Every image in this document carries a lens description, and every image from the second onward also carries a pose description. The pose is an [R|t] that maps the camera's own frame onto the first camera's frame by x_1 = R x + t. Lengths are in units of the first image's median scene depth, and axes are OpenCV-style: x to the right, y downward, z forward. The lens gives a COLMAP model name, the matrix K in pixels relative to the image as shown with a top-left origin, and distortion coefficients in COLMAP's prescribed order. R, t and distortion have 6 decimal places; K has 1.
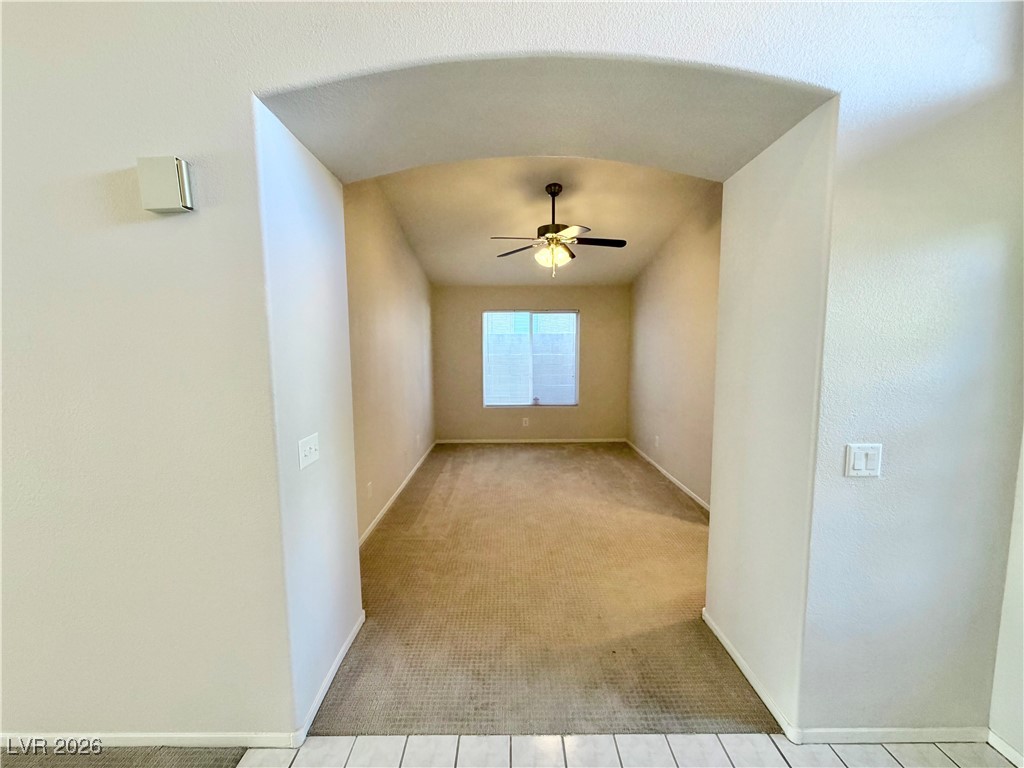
lens RADIAL K [[413.4, 0, 517.3], [0, 413.4, 383.1], [0, 0, 1]] dist [-0.002436, 0.000559]
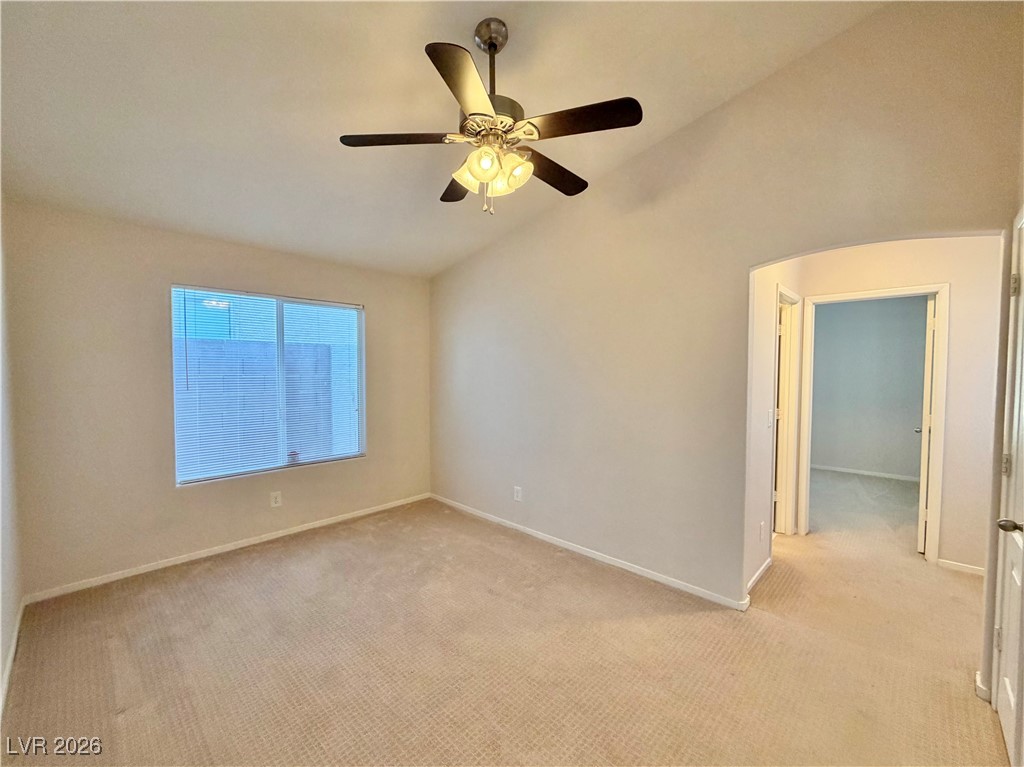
lens RADIAL K [[413.4, 0, 506.2], [0, 413.4, 388.6], [0, 0, 1]] dist [-0.002436, 0.000559]
pose [[0.695500, -0.023826, 0.718131, -0.159189], [0.052267, 0.998480, -0.017493, -0.026478], [-0.716622, 0.049701, 0.695688, 0.407413]]
